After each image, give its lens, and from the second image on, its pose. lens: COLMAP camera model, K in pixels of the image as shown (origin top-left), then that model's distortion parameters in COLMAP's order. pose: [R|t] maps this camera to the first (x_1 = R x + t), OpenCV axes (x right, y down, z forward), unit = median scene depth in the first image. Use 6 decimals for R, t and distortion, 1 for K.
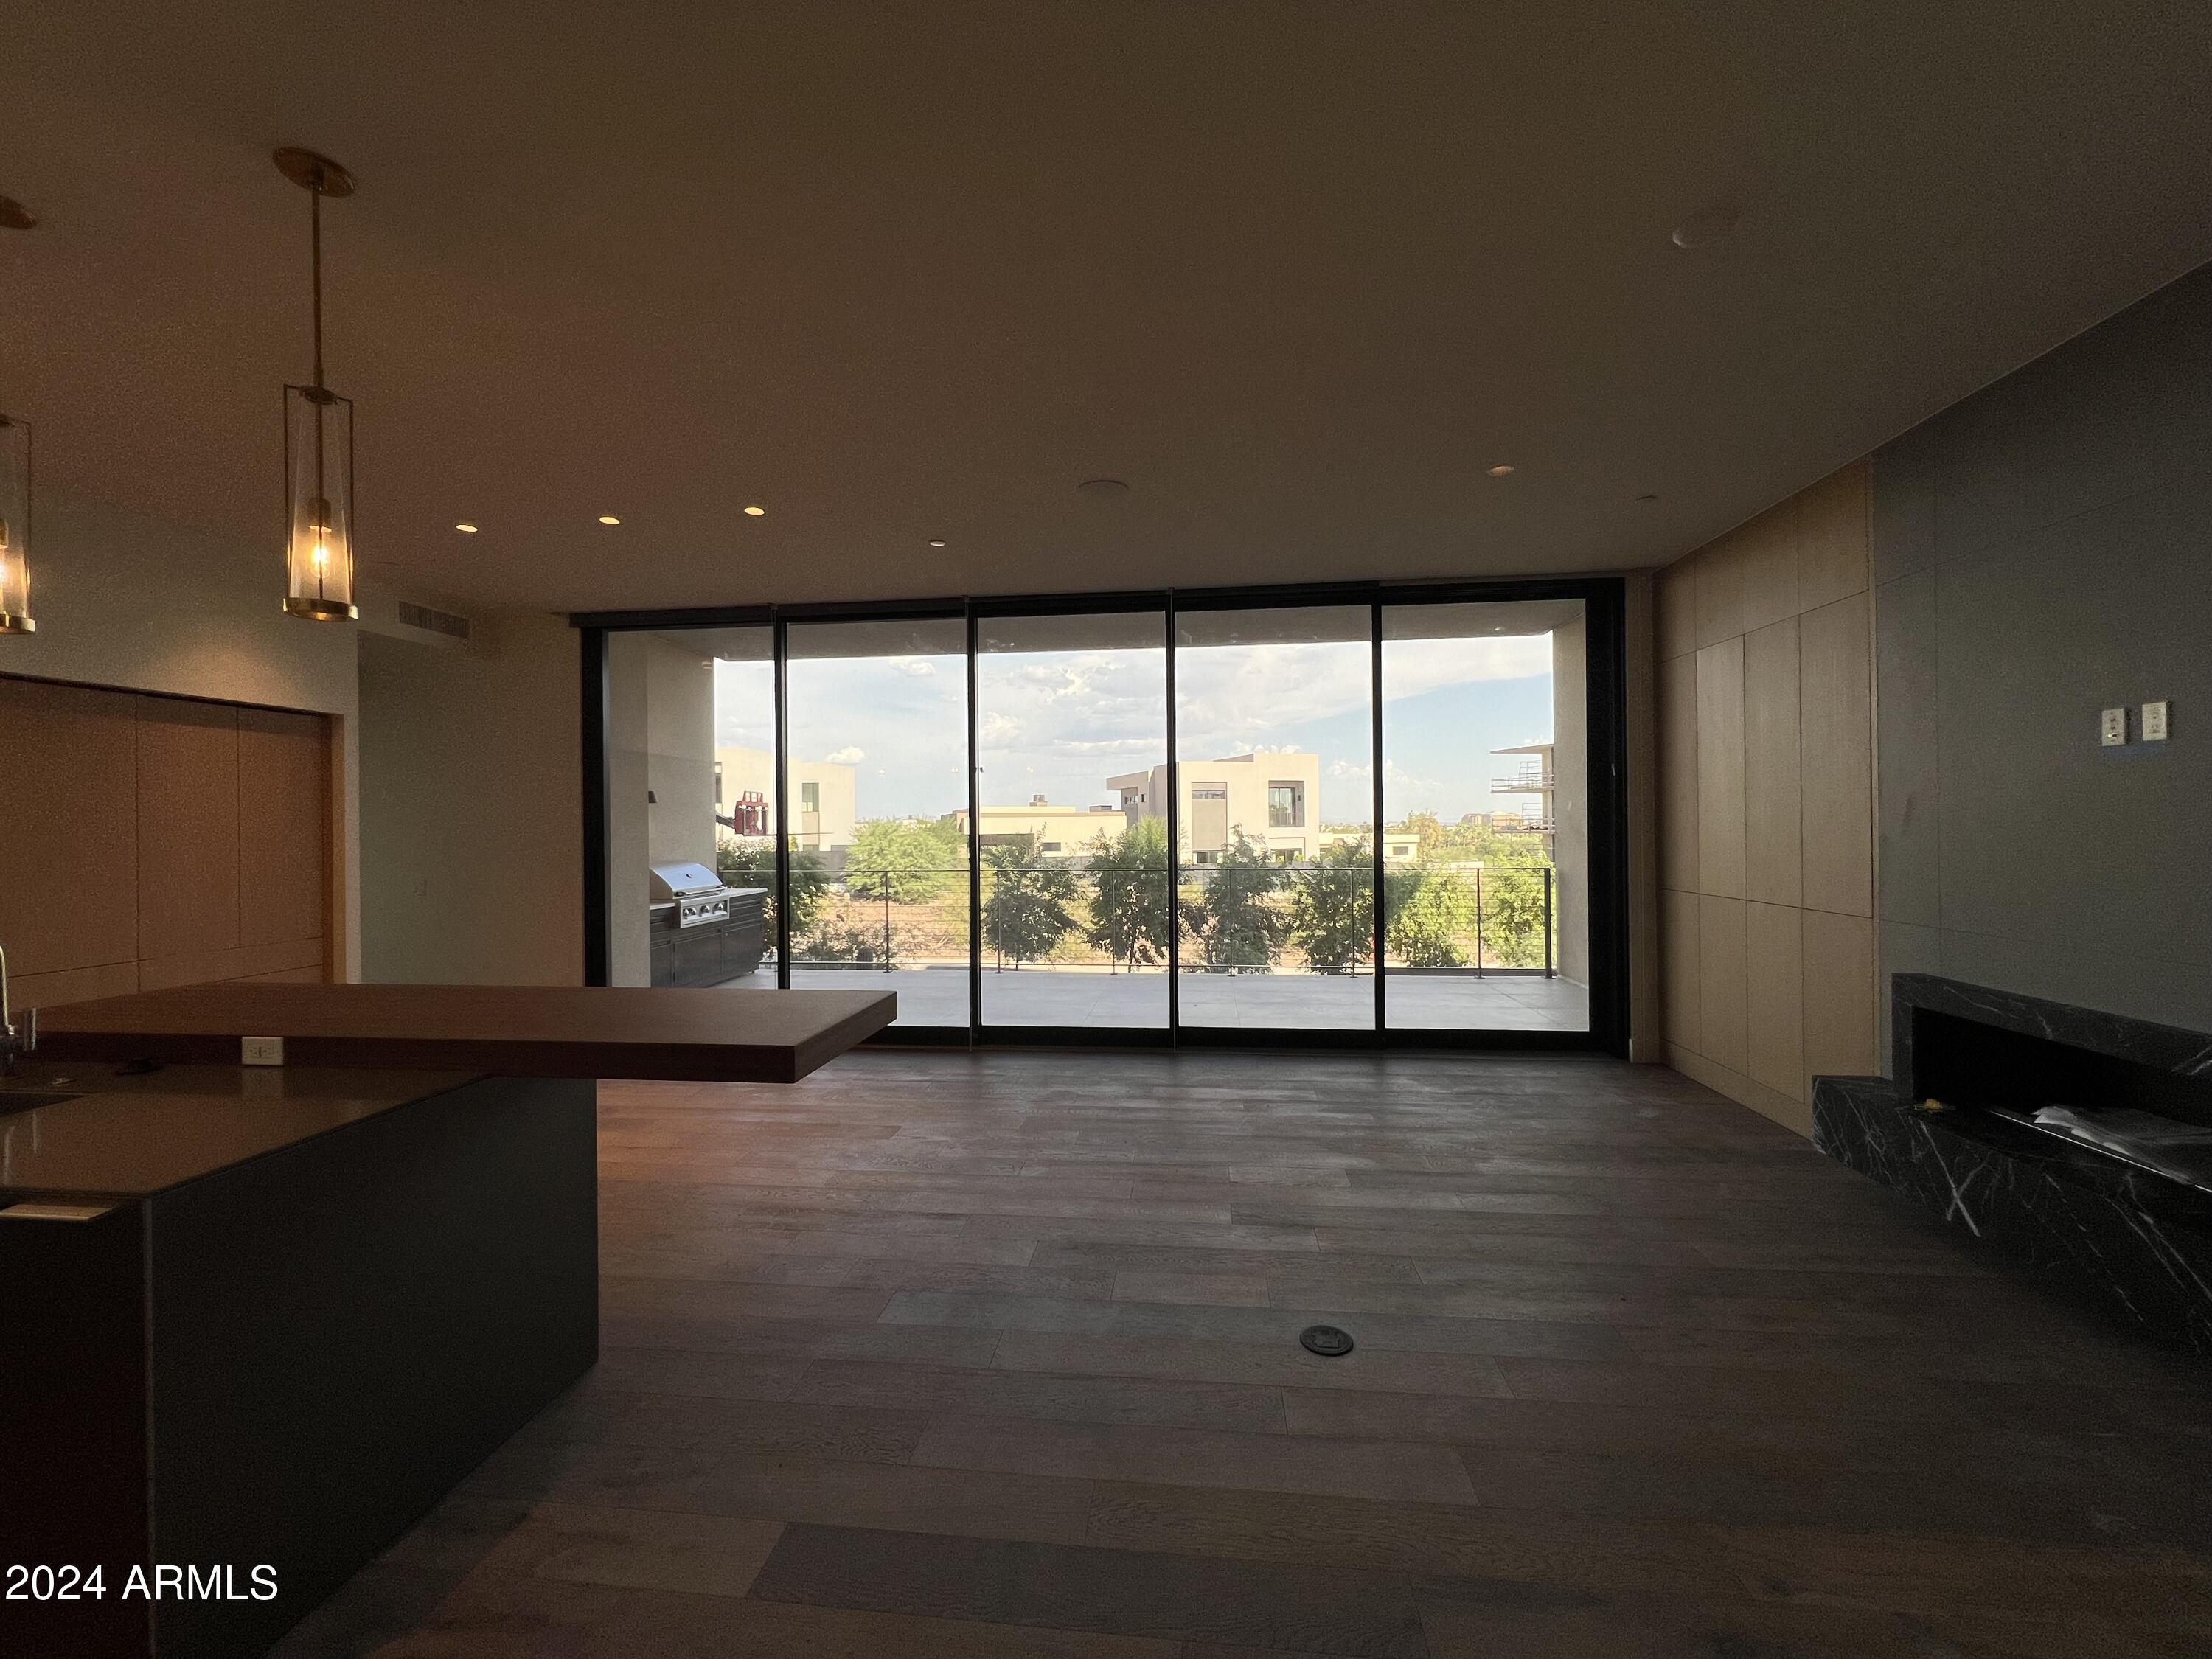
lens RADIAL K [[883.4, 0, 1101.4], [0, 883.4, 824.0], [0, 0, 1]] dist [-0.001731, 0.000173]
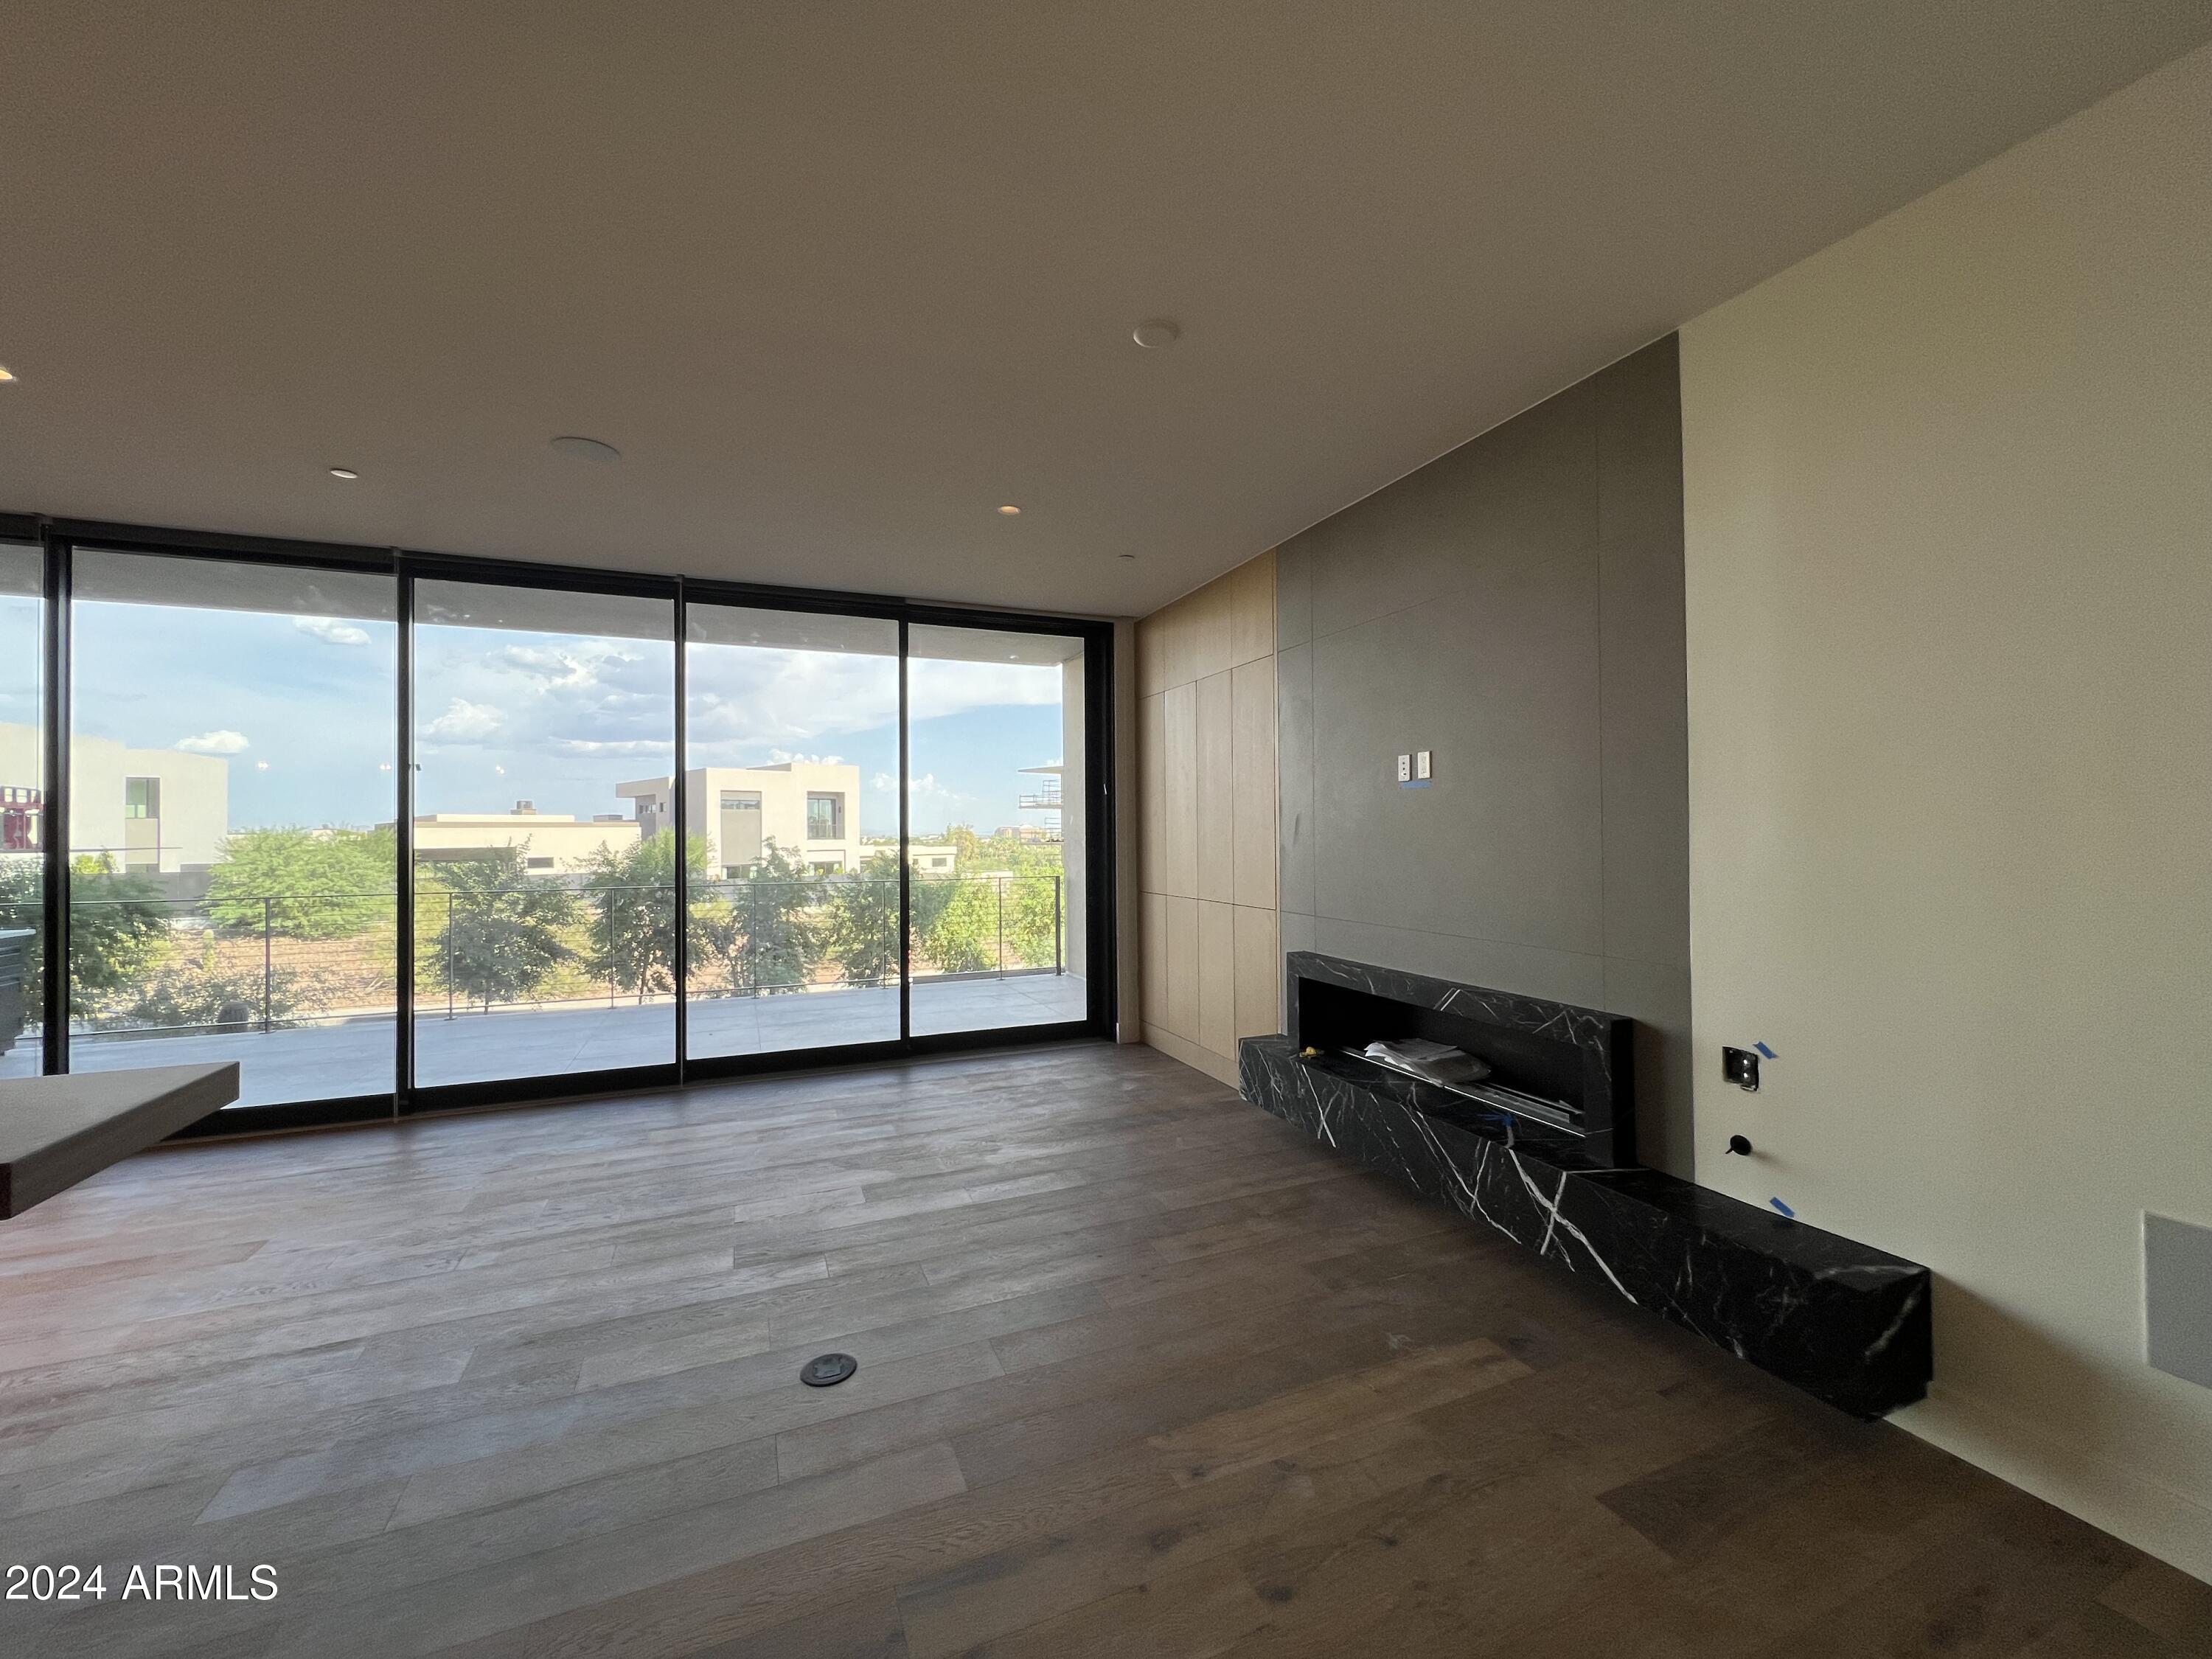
lens RADIAL K [[883.4, 0, 1101.4], [0, 883.4, 824.0], [0, 0, 1]] dist [-0.001731, 0.000173]
pose [[0.873997, 0.008364, 0.485859, 0.019775], [-0.001552, 0.999895, -0.014420, 0.000311], [-0.485929, 0.011849, 0.873918, 0.001255]]
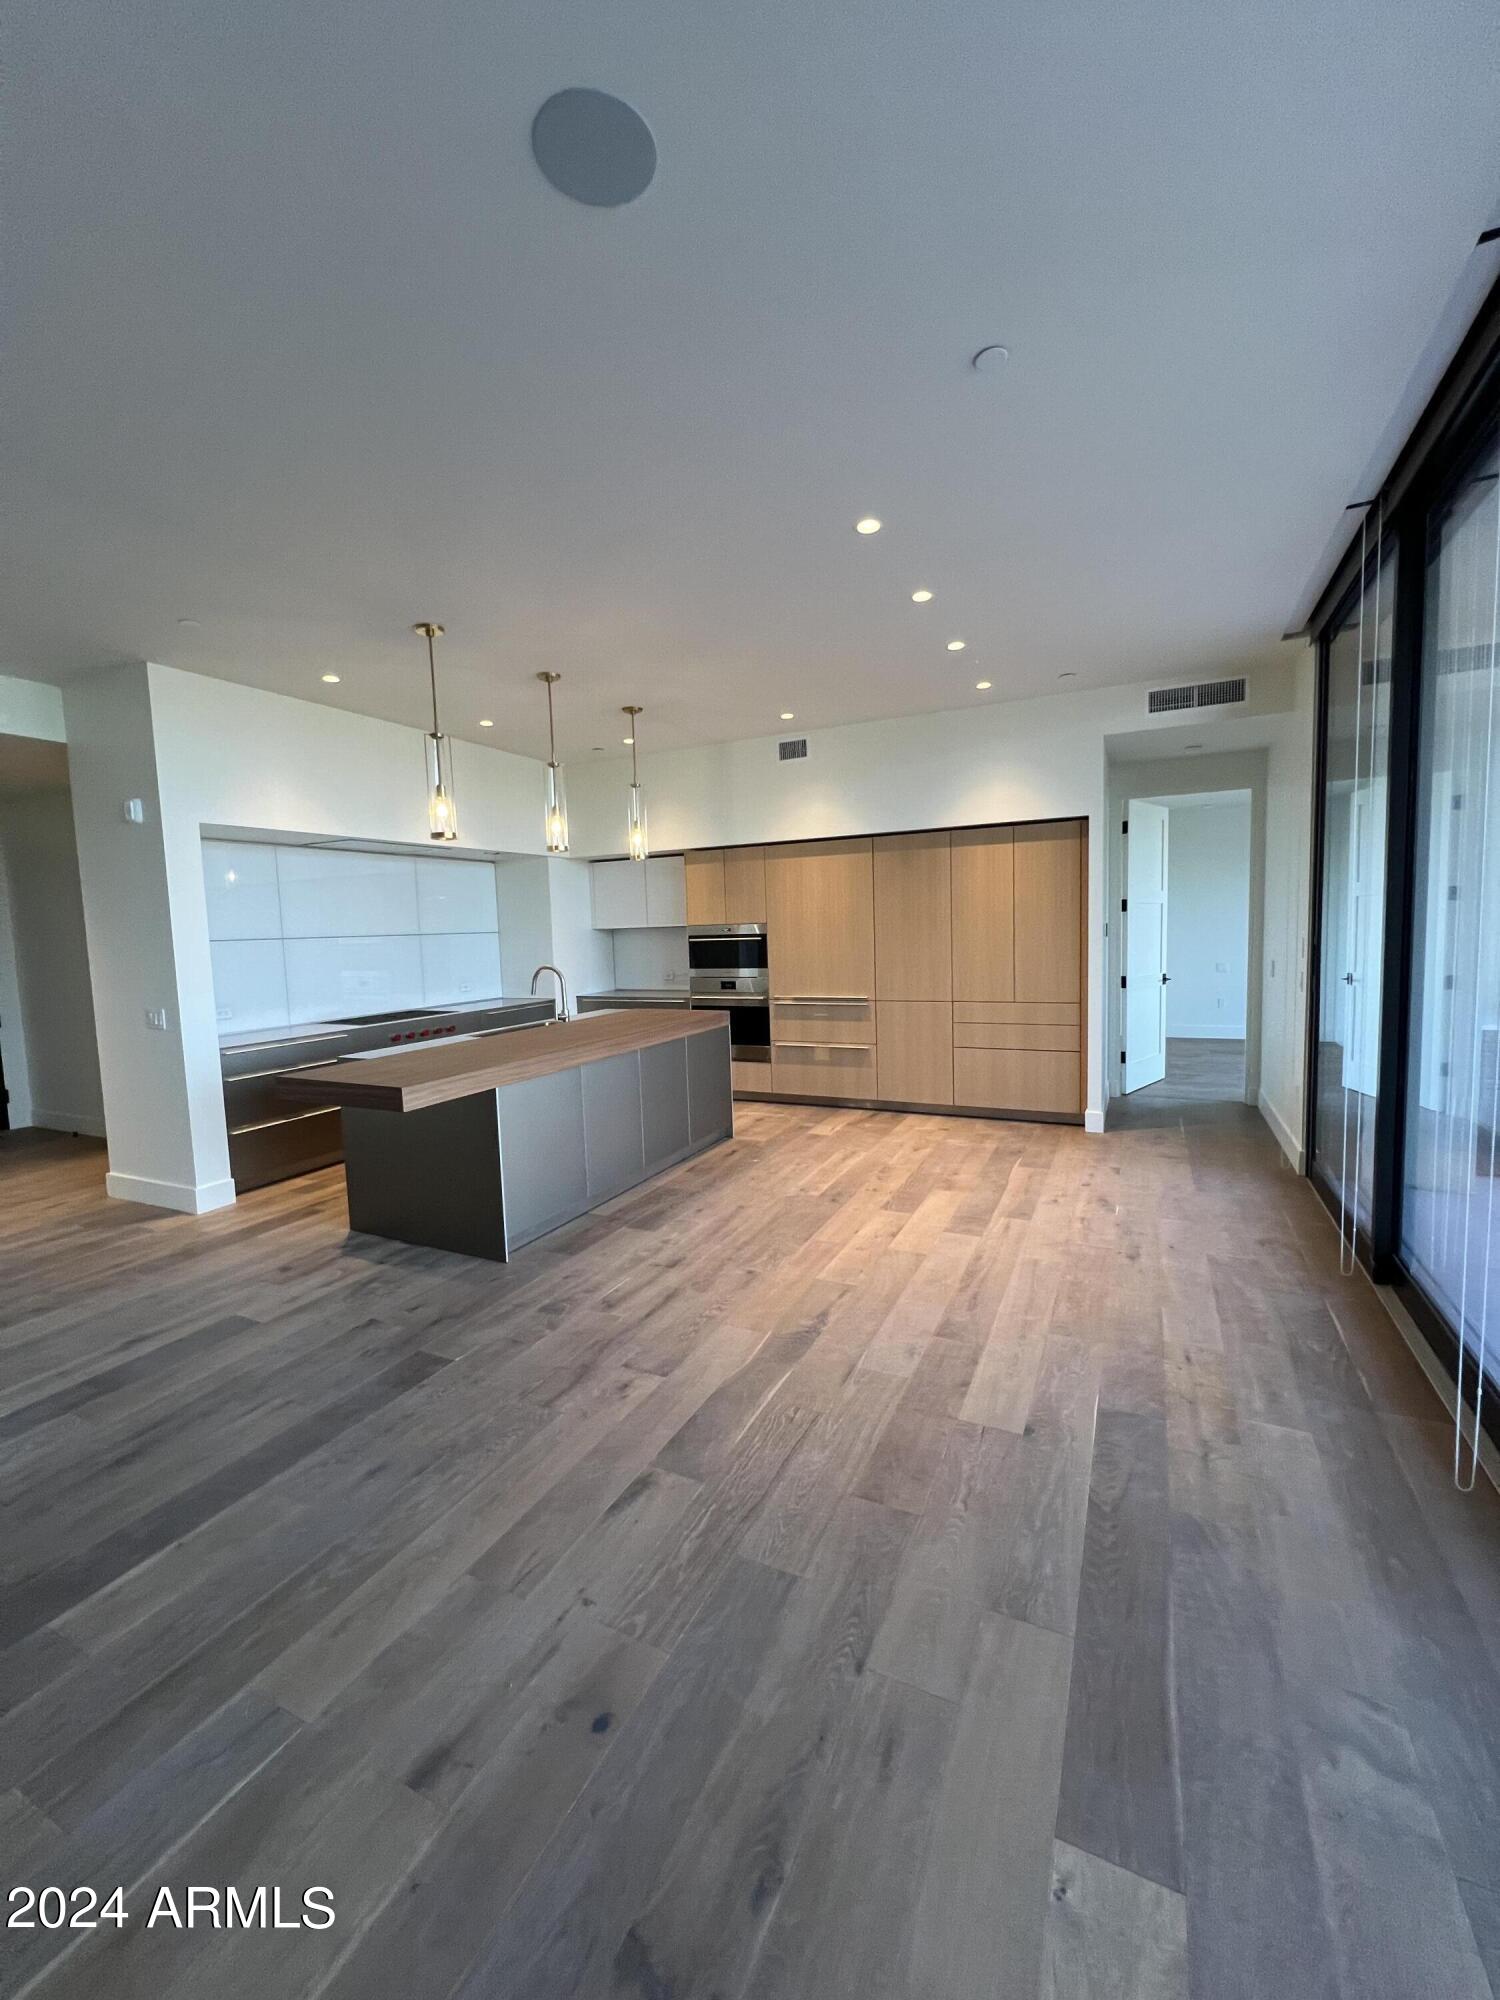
lens RADIAL K [[798.7, 0, 756.5], [0, 798.7, 996.2], [0, 0, 1]] dist [-0.001731, 0.000173]
pose [[-0.330500, 0.102152, -0.938261, 0.324351], [0.036548, 0.994765, 0.095430, -0.000863], [0.943098, -0.002752, -0.332503, 0.960660]]
